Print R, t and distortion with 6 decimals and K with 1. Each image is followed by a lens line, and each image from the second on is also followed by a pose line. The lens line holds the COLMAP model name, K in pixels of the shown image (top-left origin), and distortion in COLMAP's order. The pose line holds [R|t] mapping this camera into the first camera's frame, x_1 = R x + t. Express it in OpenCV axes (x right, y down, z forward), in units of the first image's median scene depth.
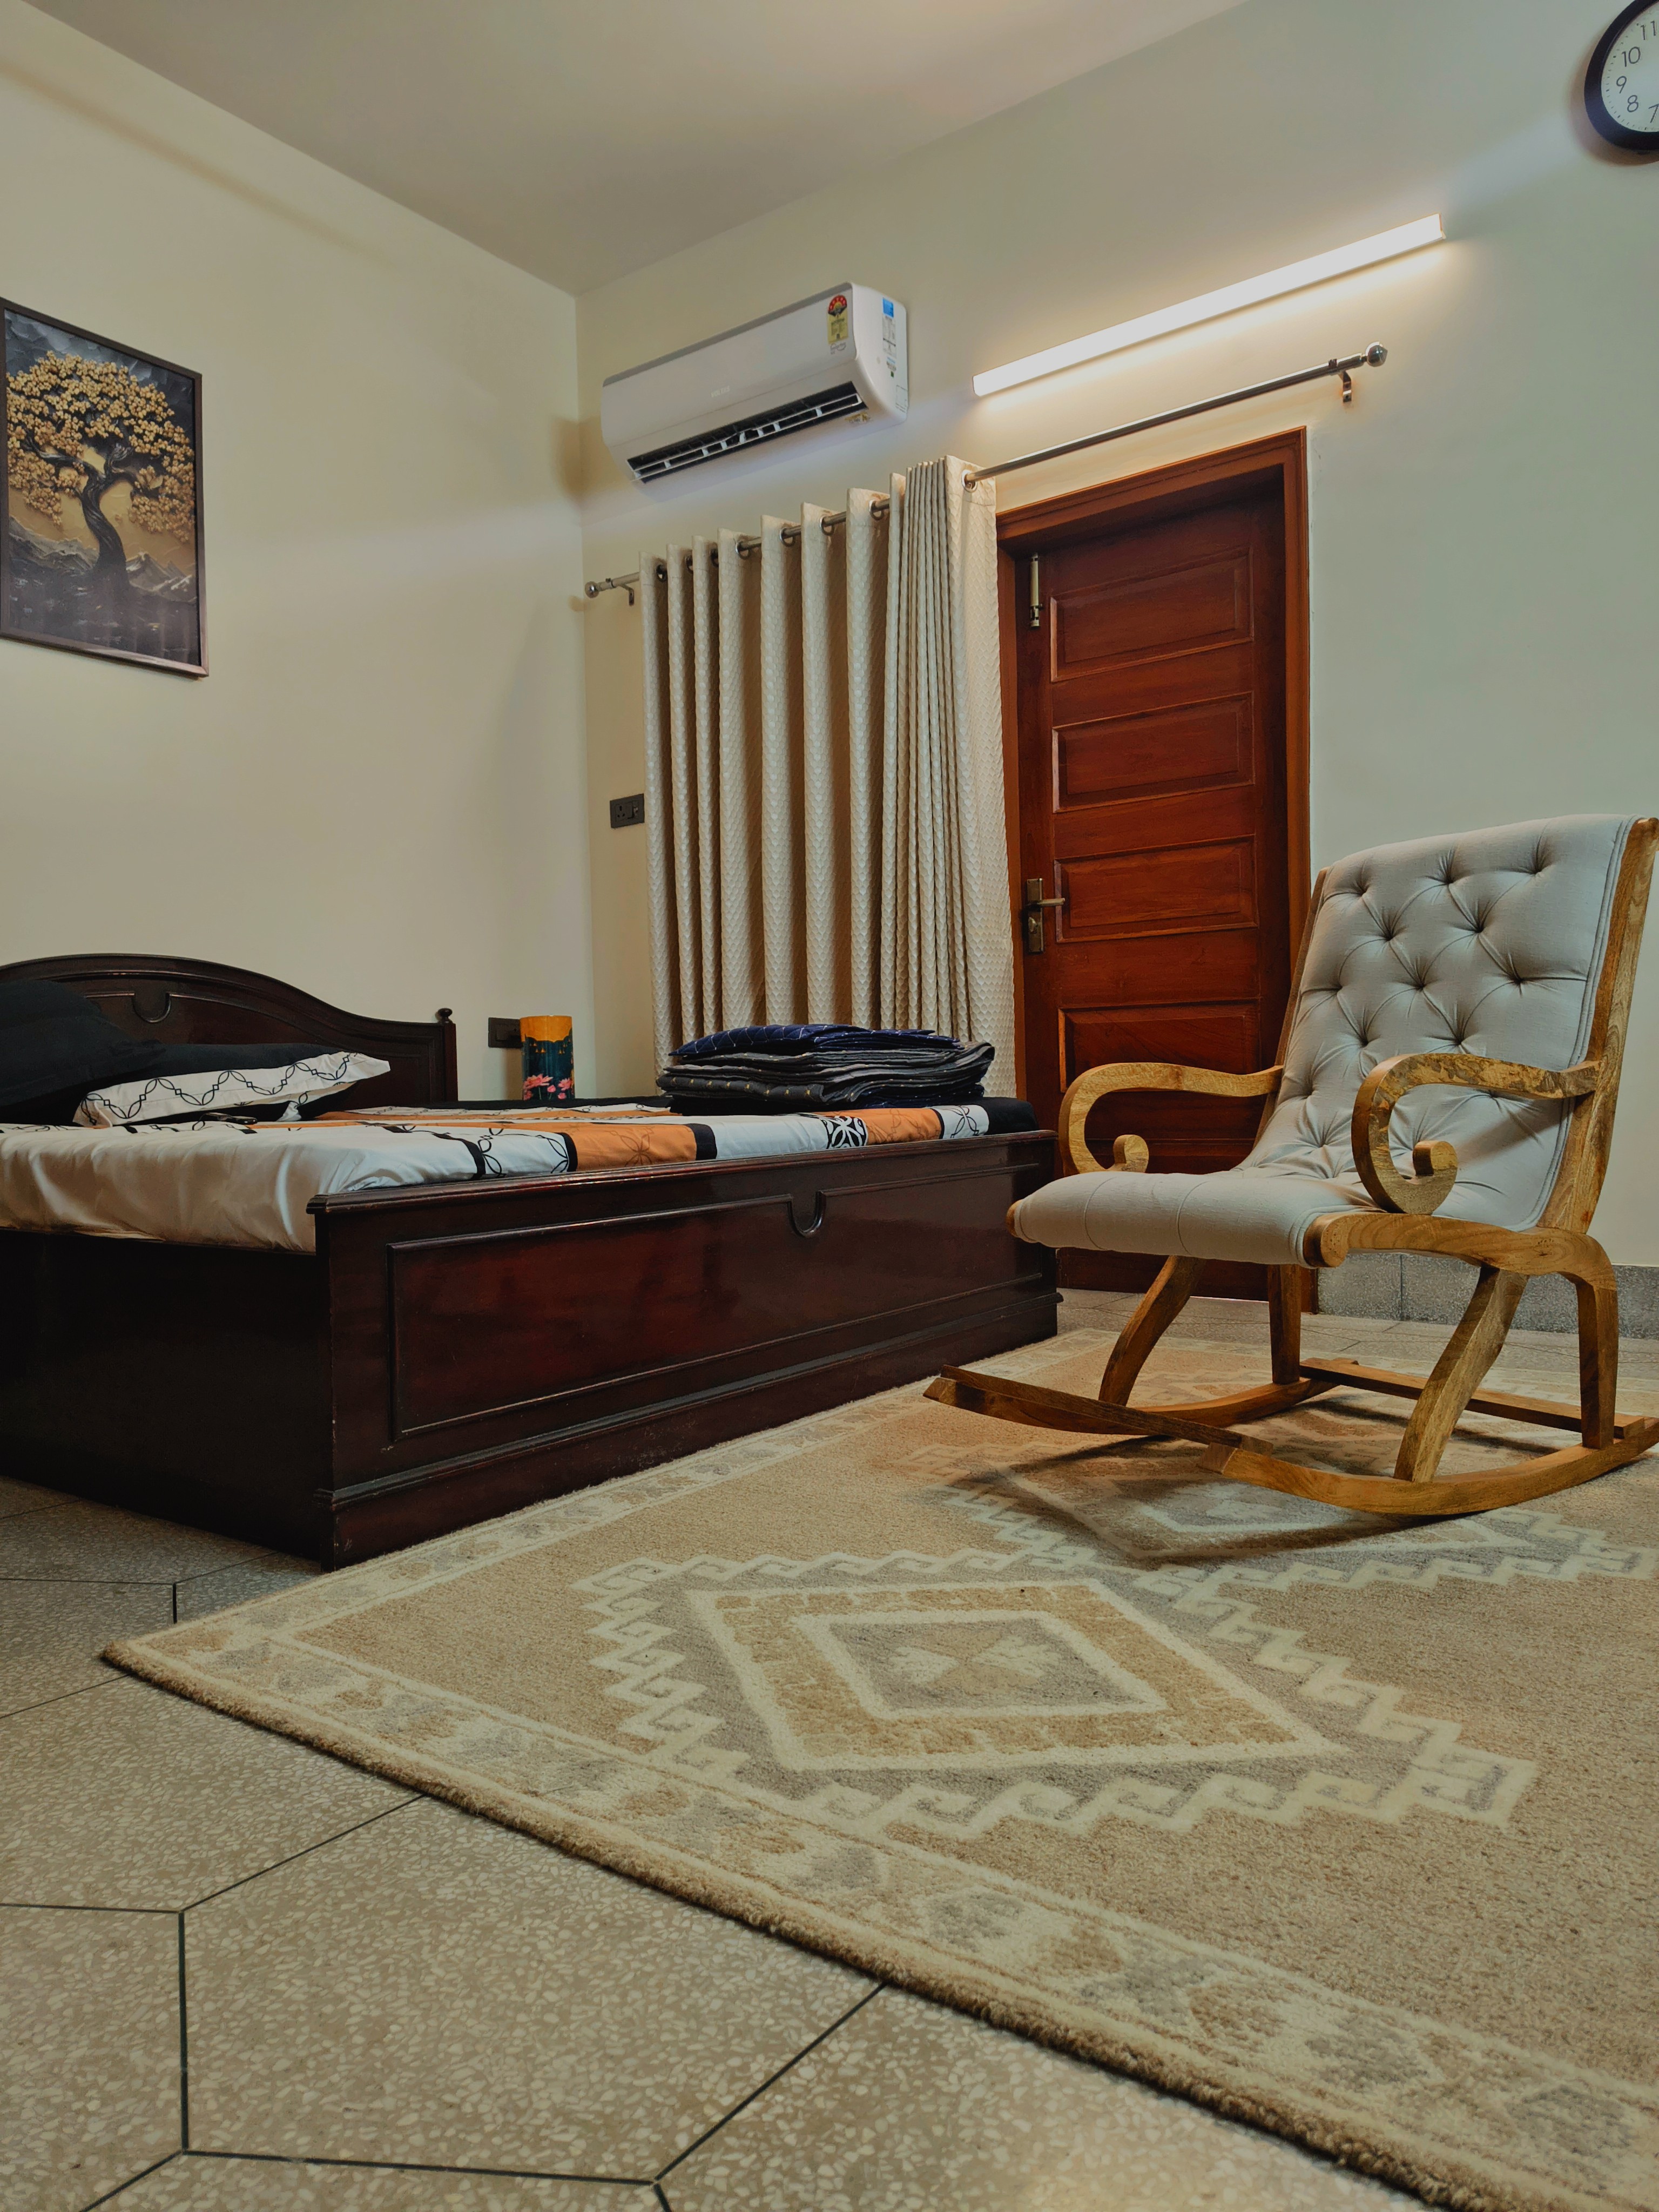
lens RADIAL K [[1519.0, 0, 814.3], [0, 1519.0, 1103.5], [0, 0, 1]] dist [0.044736, -0.037421]
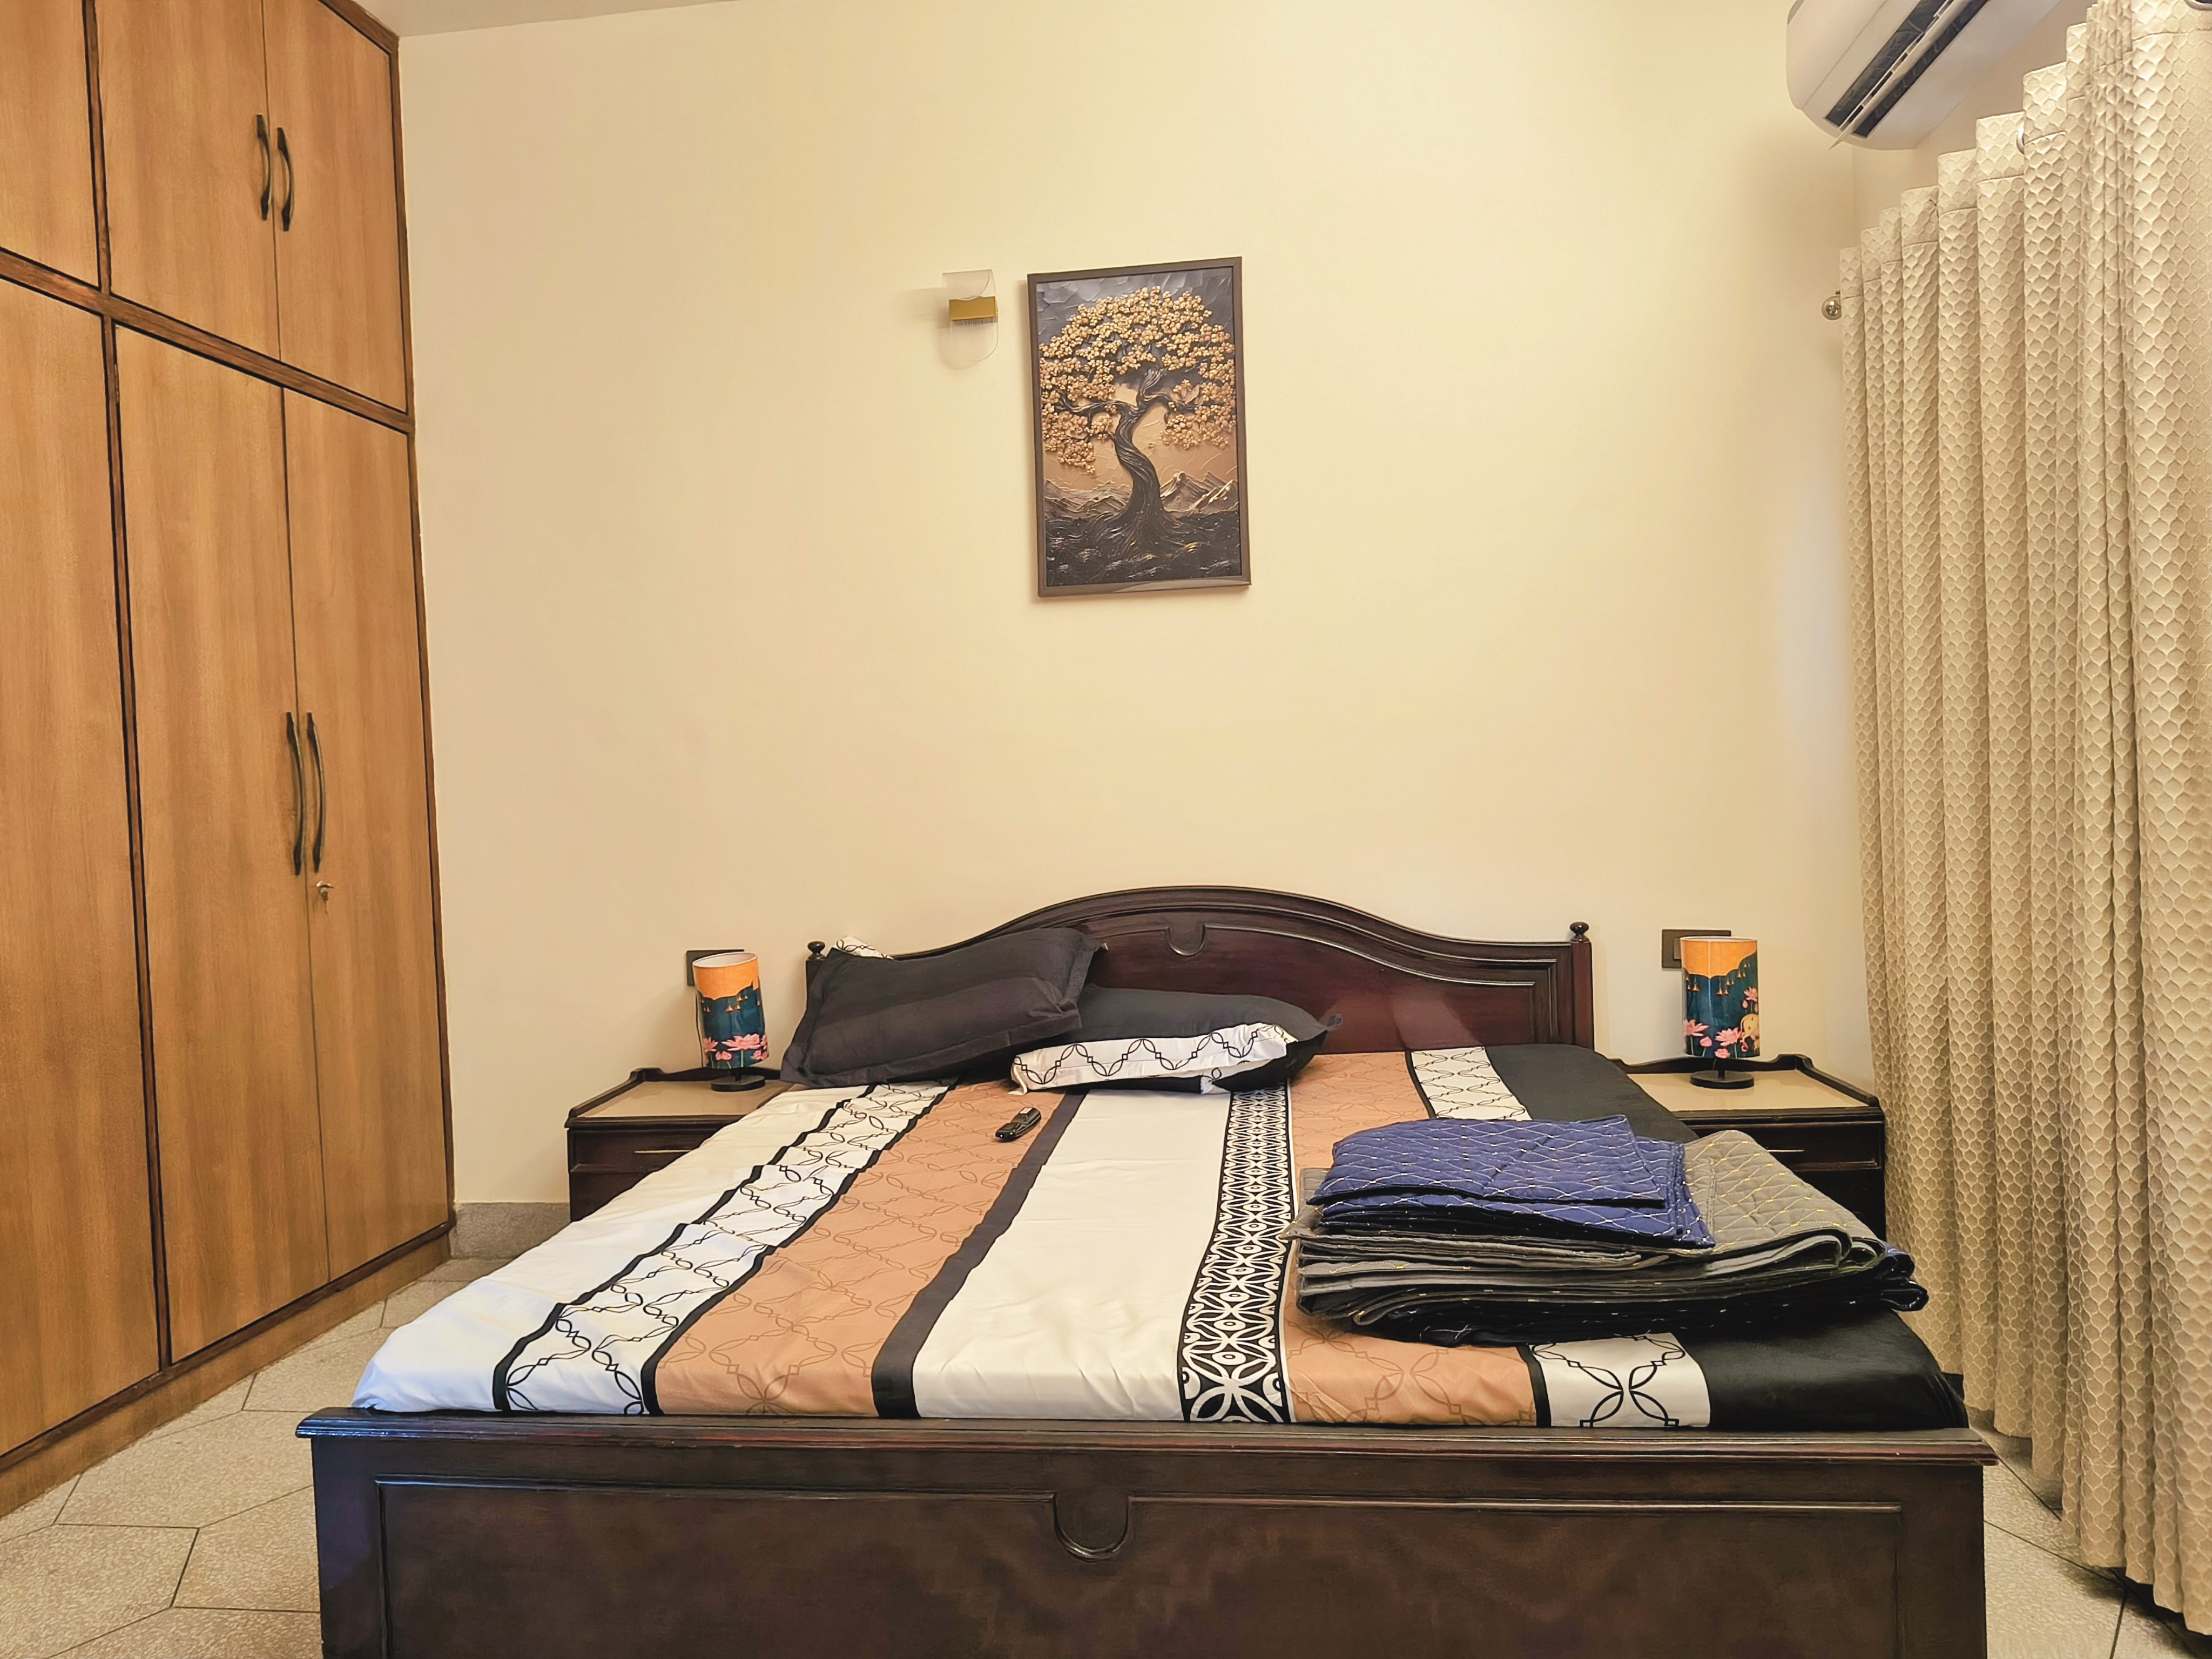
lens RADIAL K [[1519.0, 0, 1109.4], [0, 1519.0, 842.6], [0, 0, 1]] dist [0.044736, -0.037421]
pose [[0.512402, 0.034091, -0.858069, 0.388288], [0.005186, 0.999071, 0.042789, -0.174471], [0.858730, -0.026375, 0.511749, 0.484933]]
